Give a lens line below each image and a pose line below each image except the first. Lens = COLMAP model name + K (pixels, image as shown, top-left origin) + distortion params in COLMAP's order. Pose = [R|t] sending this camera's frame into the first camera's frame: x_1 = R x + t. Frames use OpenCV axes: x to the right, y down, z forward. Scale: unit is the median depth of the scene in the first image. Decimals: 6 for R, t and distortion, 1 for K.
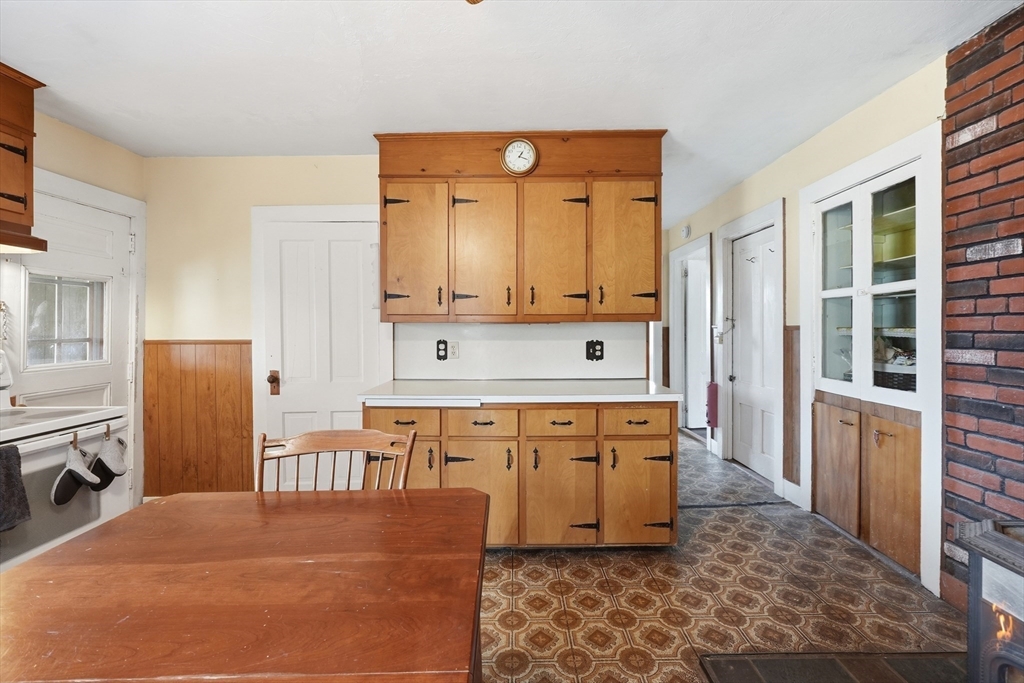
lens RADIAL K [[433.2, 0, 506.6], [0, 433.2, 331.1], [0, 0, 1]] dist [-0.012013, 0.003115]
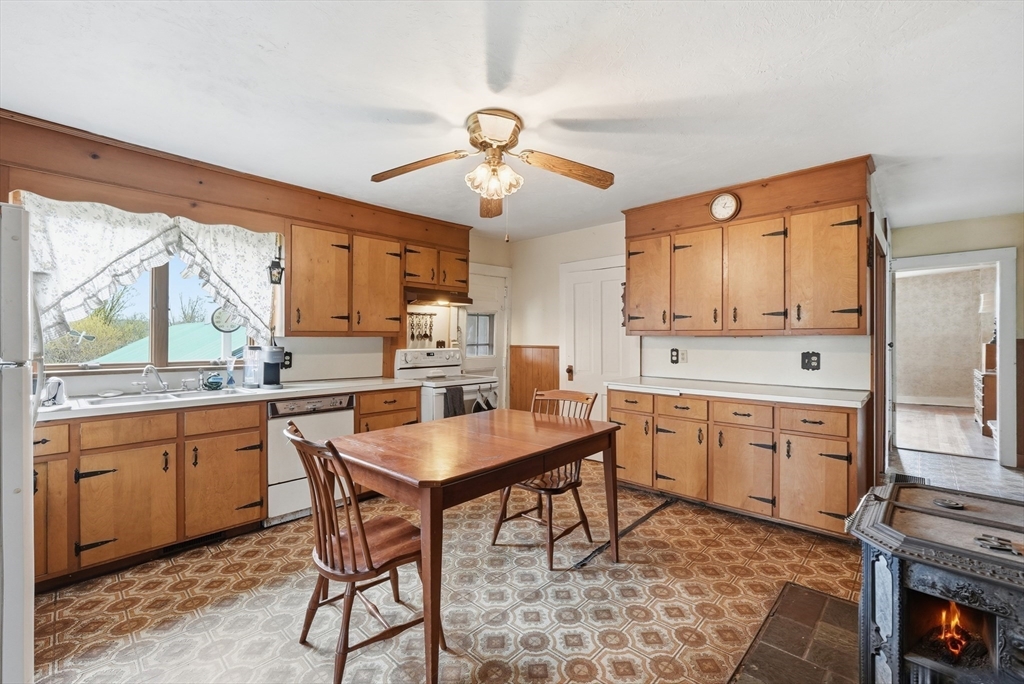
lens RADIAL K [[433.2, 0, 510.3], [0, 433.2, 335.2], [0, 0, 1]] dist [-0.012013, 0.003115]
pose [[0.729375, 0.000515, -0.684114, 0.442011], [-0.006410, 0.999961, -0.006081, -0.010480], [0.684084, 0.008821, 0.729350, -0.363191]]
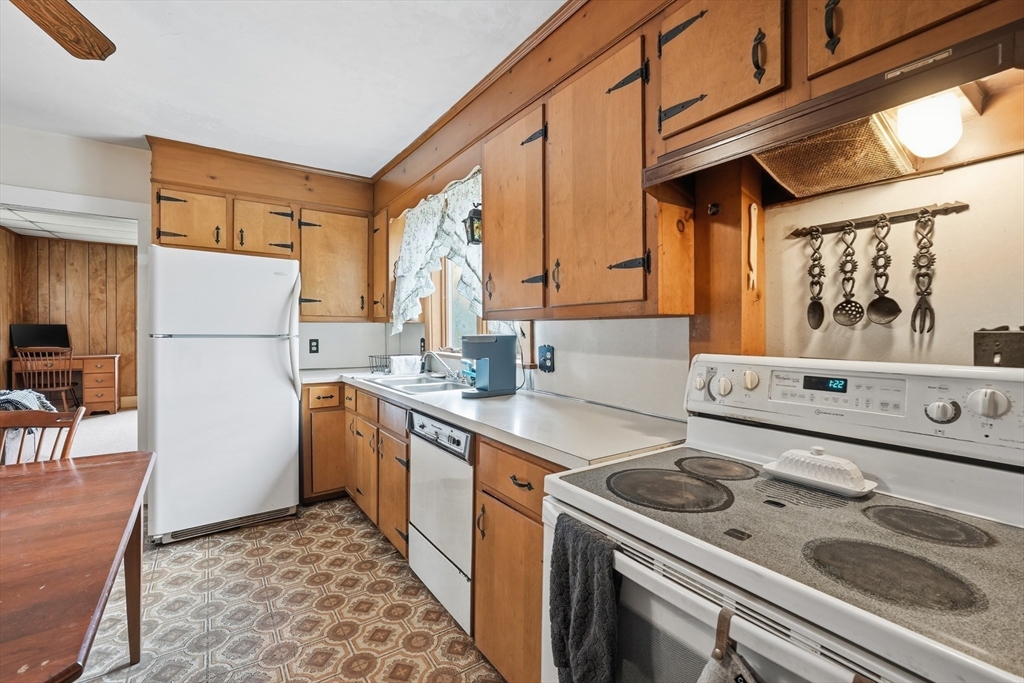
lens RADIAL K [[433.2, 0, 514.0], [0, 433.2, 335.6], [0, 0, 1]] dist [-0.012013, 0.003115]
pose [[-0.815613, 0.007014, -0.578555, -0.435493], [-0.003162, 0.999858, 0.016580, 0.004207], [0.578589, 0.015352, -0.815475, 0.774745]]
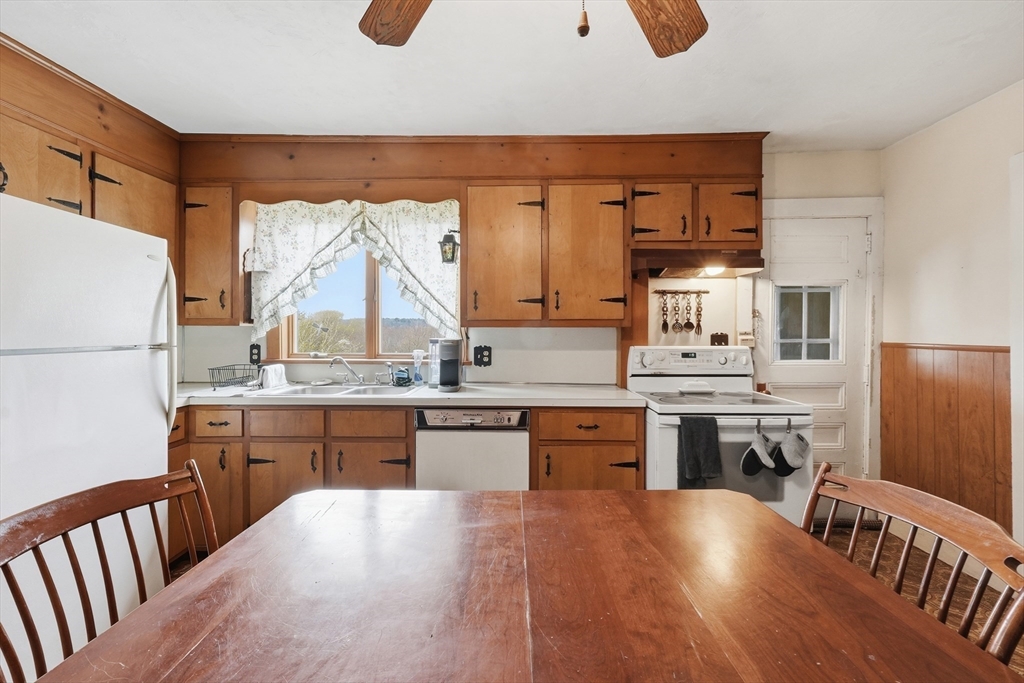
lens RADIAL K [[433.2, 0, 511.3], [0, 433.2, 329.5], [0, 0, 1]] dist [-0.012013, 0.003115]
pose [[-0.013629, 0.001225, -0.999906, 0.128848], [-0.003402, 0.999993, 0.001272, -0.006722], [0.999901, 0.003419, -0.013625, 0.216689]]
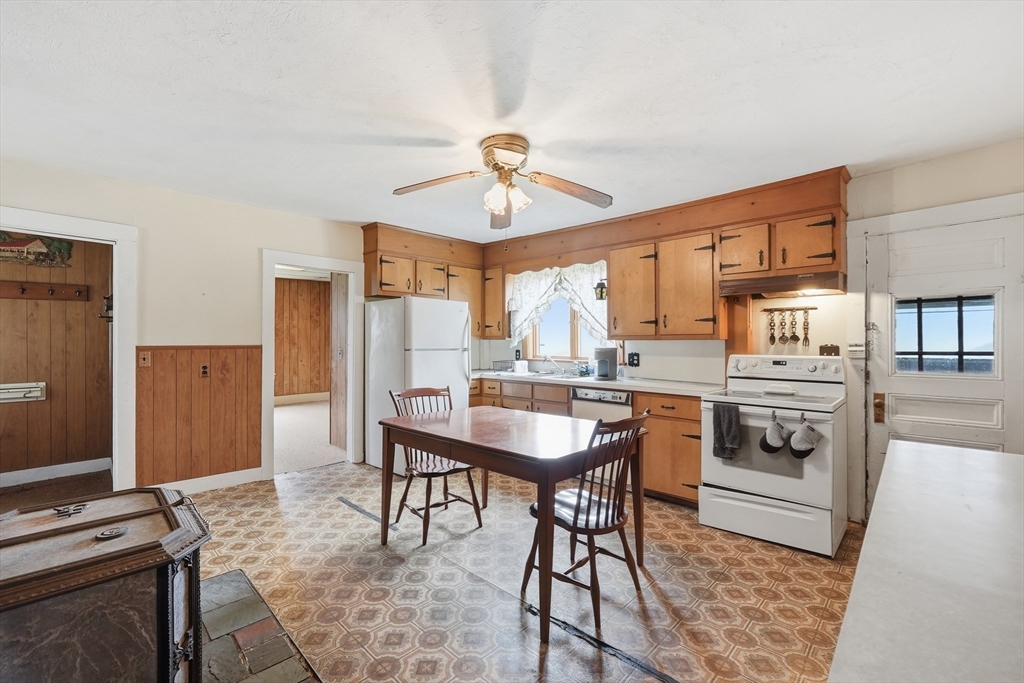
lens RADIAL K [[433.2, 0, 515.4], [0, 433.2, 341.8], [0, 0, 1]] dist [-0.012013, 0.003115]
pose [[-0.680386, 0.007199, -0.732818, 0.508505], [0.002211, 0.999967, 0.007770, -0.017319], [0.732850, 0.003667, -0.680380, 0.901925]]
